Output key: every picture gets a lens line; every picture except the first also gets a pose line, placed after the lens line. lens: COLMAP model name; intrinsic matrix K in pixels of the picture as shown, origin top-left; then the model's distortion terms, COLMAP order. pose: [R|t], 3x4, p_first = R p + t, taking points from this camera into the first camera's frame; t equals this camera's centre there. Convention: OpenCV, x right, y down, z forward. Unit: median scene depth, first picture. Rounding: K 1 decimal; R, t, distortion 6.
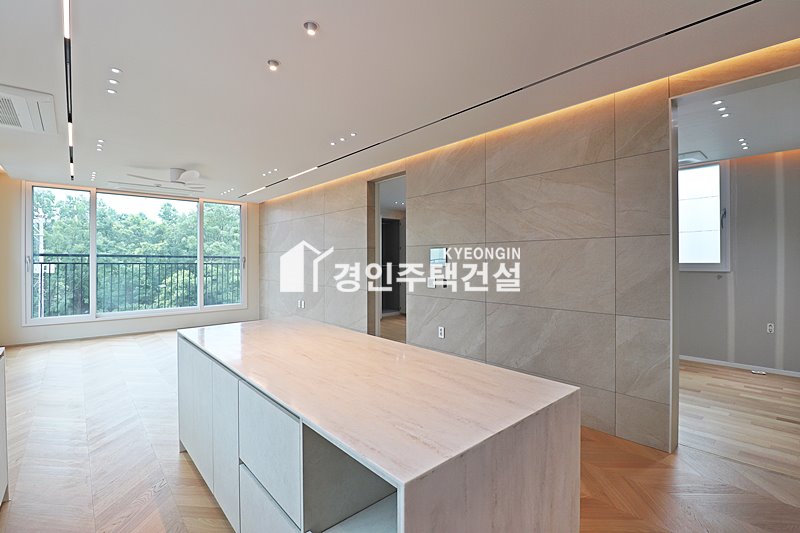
lens RADIAL K [[378.1, 0, 404.2], [0, 378.1, 260.4], [0, 0, 1]] dist [0.000627, -0.015059]
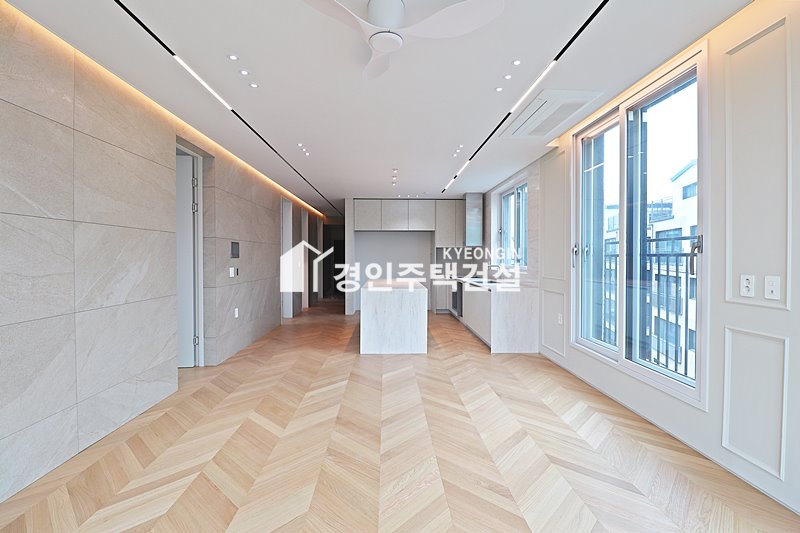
lens RADIAL K [[368.1, 0, 404.5], [0, 368.1, 262.5], [0, 0, 1]] dist [-0.000332, -0.013569]
pose [[-0.781894, -0.007601, 0.623365, -0.743337], [0.000463, 0.999918, 0.012774, 0.011093], [-0.623412, 0.010277, -0.781826, 1.125097]]
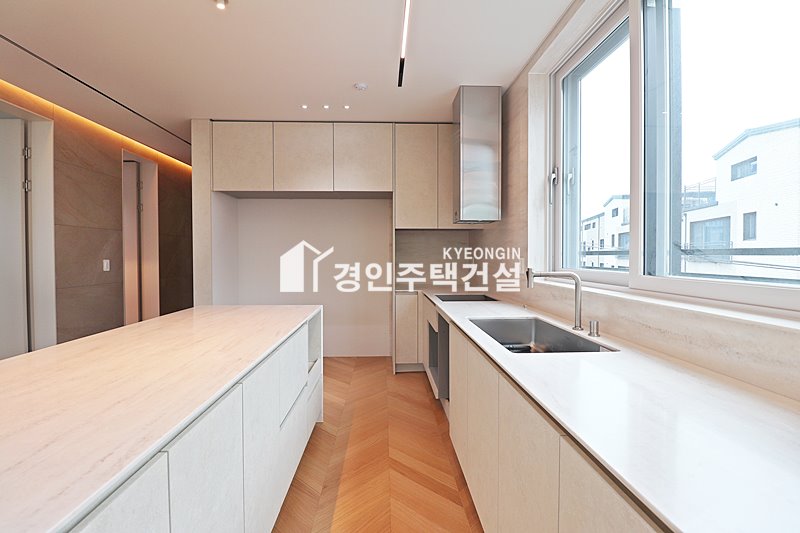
lens RADIAL K [[373.5, 0, 399.4], [0, 373.5, 262.1], [0, 0, 1]] dist [-0.001154, -0.011488]
pose [[-0.780396, -0.010245, 0.625202, -0.365761], [0.002319, 0.999811, 0.019278, 0.017825], [-0.625281, 0.016495, -0.780225, 0.440707]]
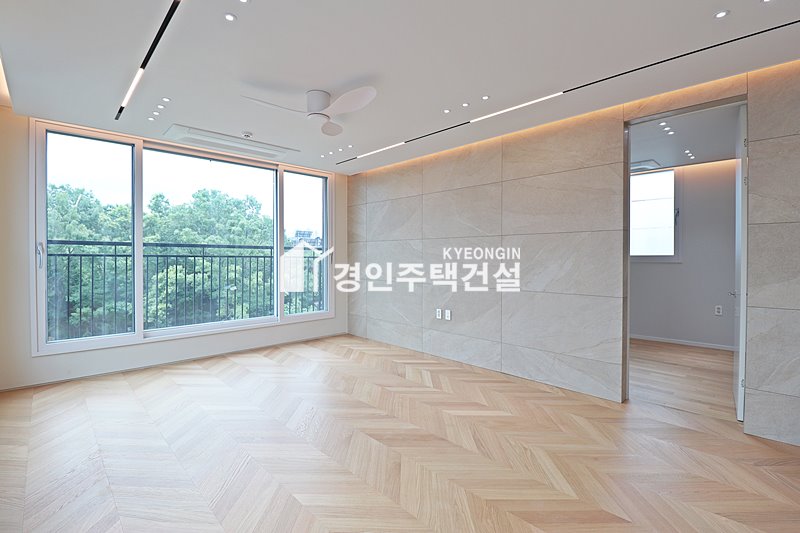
lens RADIAL K [[373.5, 0, 399.4], [0, 373.5, 262.1], [0, 0, 1]] dist [-0.001154, -0.011488]
pose [[0.999153, -0.000272, 0.041141, -0.436104], [-0.000391, 0.999870, 0.016107, 0.009199], [-0.041140, -0.016109, 0.999024, 0.360097]]
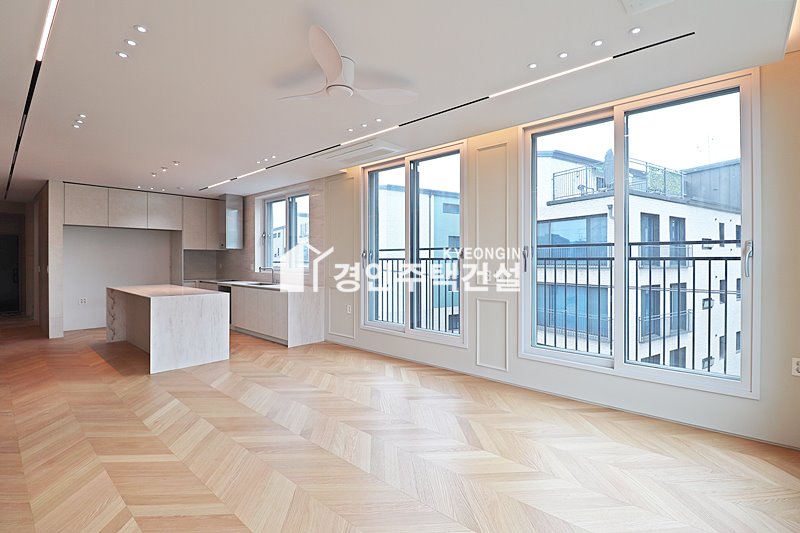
lens RADIAL K [[369.5, 0, 400.5], [0, 369.5, 259.3], [0, 0, 1]] dist [-0.000711, -0.014668]
pose [[-0.992692, 0.001376, -0.120666, -0.543399], [0.001524, 0.999998, -0.001128, 0.008920], [0.120664, -0.001304, -0.992693, 1.298632]]
